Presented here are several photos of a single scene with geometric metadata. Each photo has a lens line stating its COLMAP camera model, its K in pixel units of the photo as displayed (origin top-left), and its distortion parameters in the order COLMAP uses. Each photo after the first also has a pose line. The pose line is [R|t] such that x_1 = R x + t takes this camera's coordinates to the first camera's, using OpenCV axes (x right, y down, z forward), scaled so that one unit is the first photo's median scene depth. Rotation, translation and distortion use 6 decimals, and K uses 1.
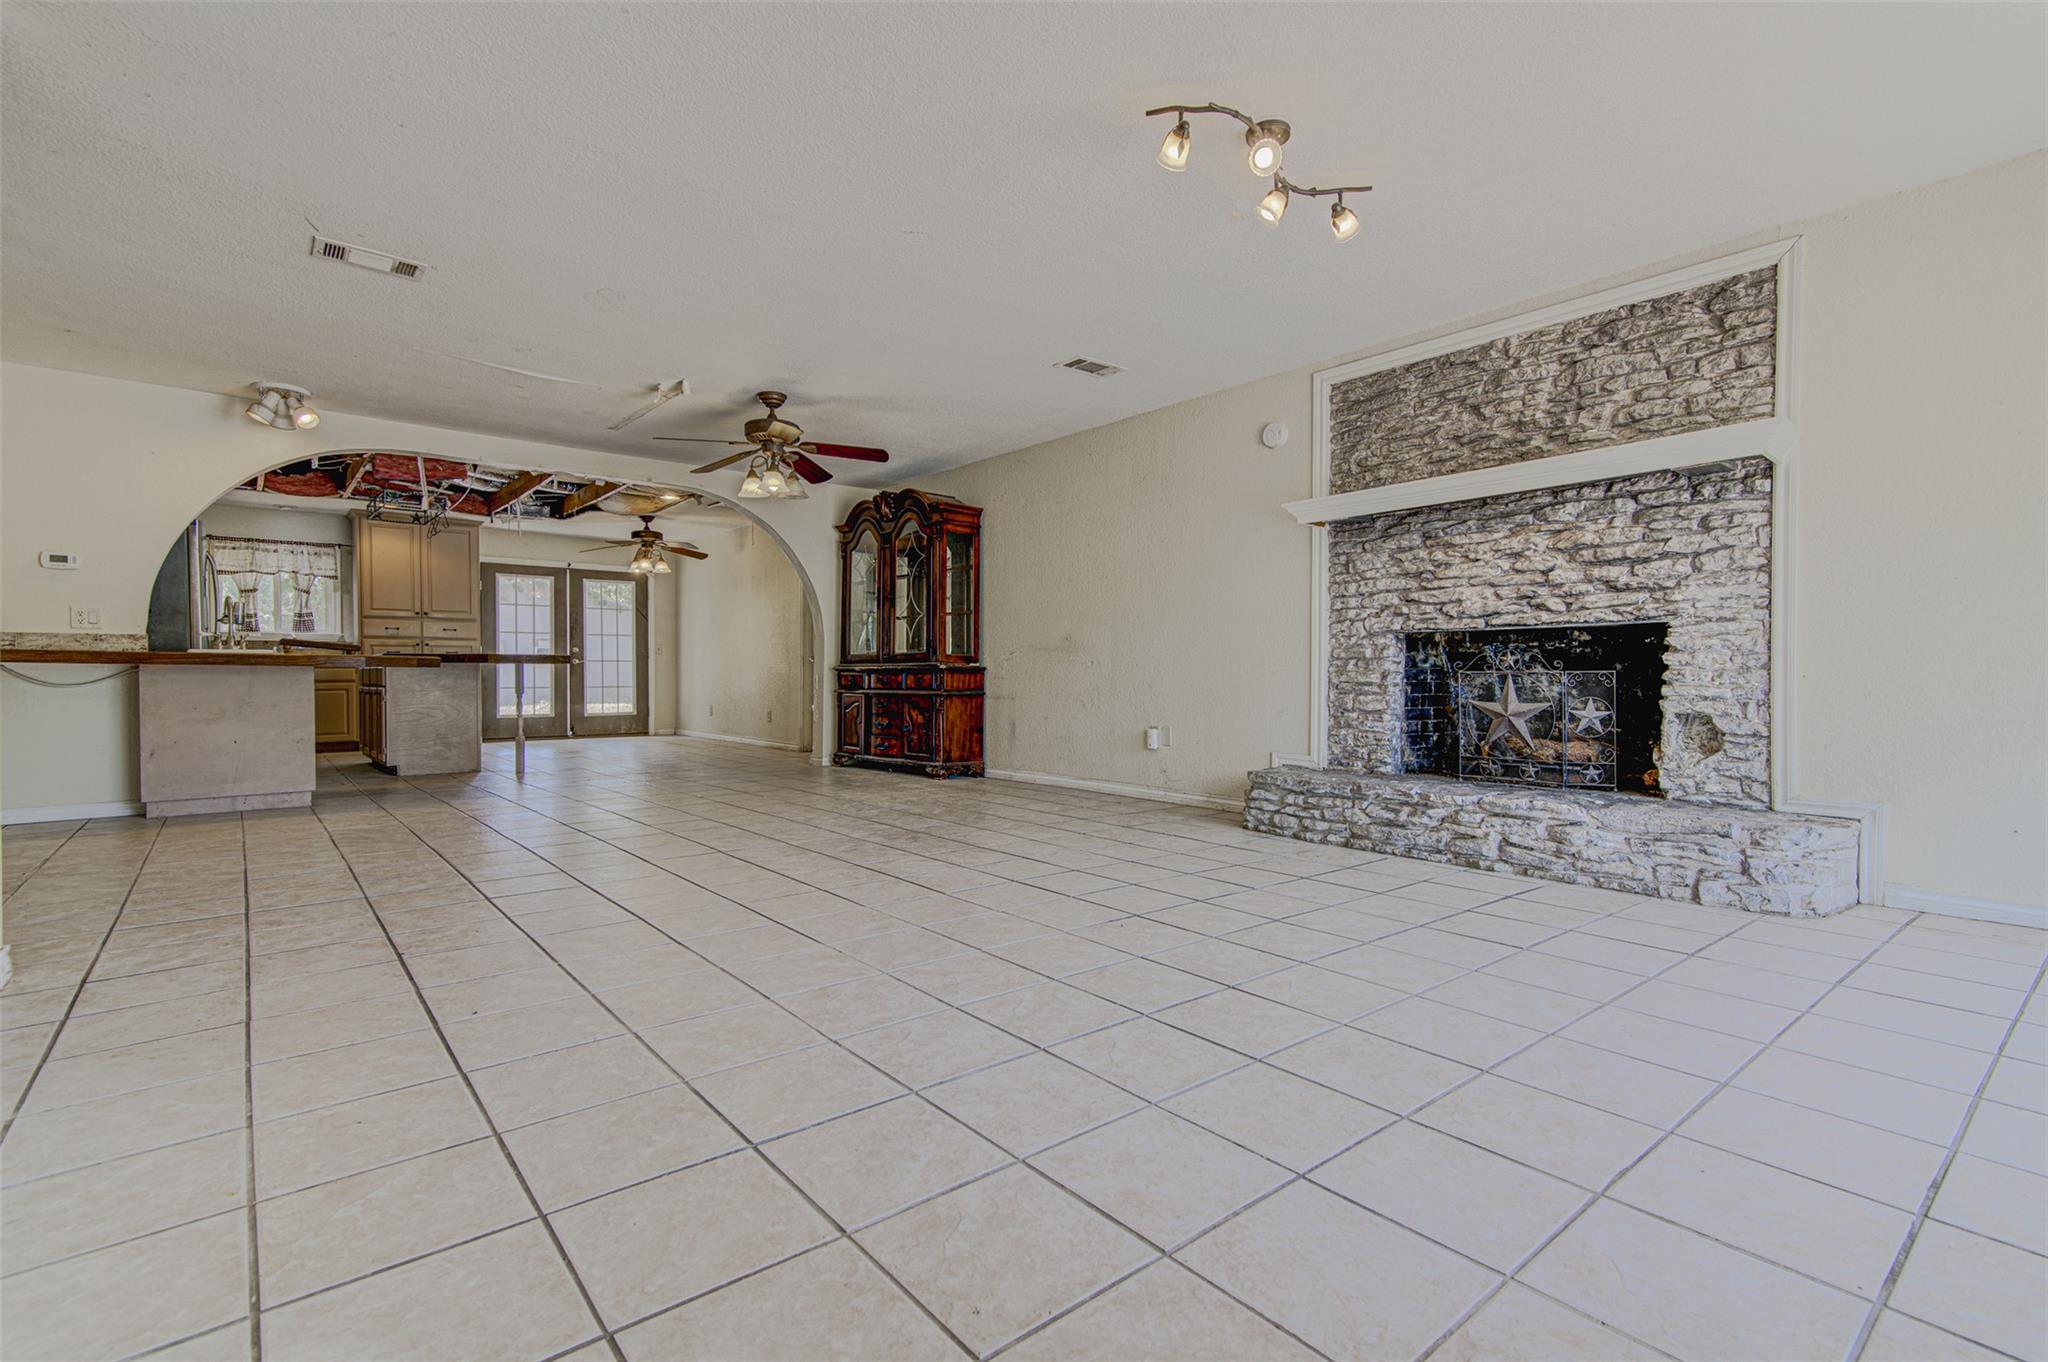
lens RADIAL K [[945.8, 0, 1040.3], [0, 945.8, 687.0], [0, 0, 1]] dist [0.014483, -0.000987]
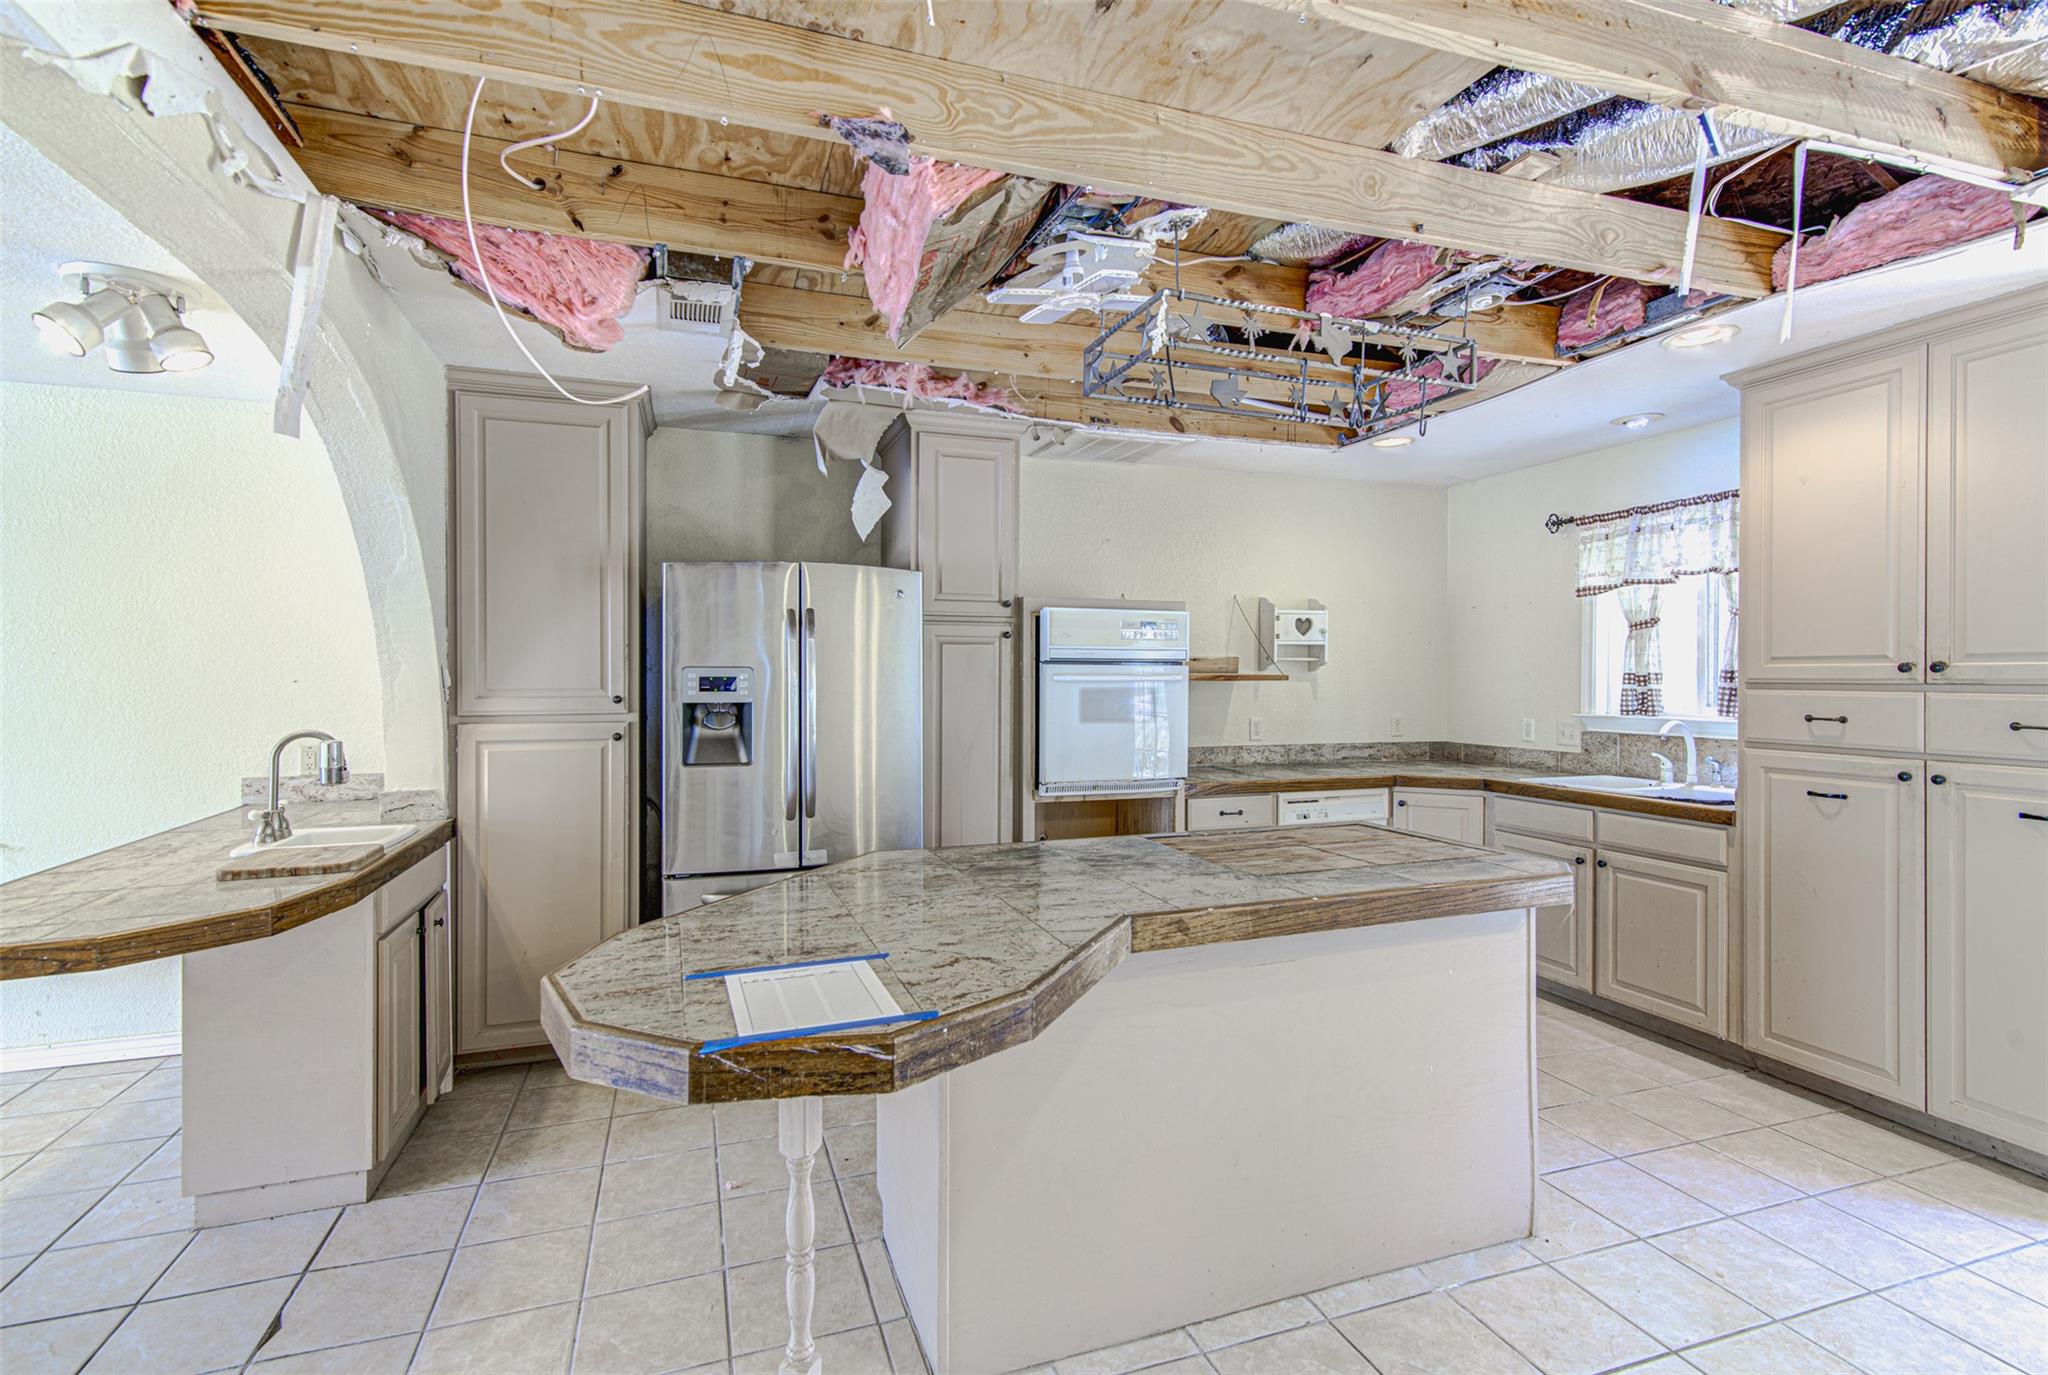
lens RADIAL K [[945.8, 0, 1006.7], [0, 945.8, 676.7], [0, 0, 1]] dist [0.014483, -0.000987]
pose [[-0.368311, 0.006596, -0.929679, -0.304801], [-0.011709, 0.999863, 0.011733, -0.079099], [0.929629, 0.015207, -0.368183, 0.902807]]
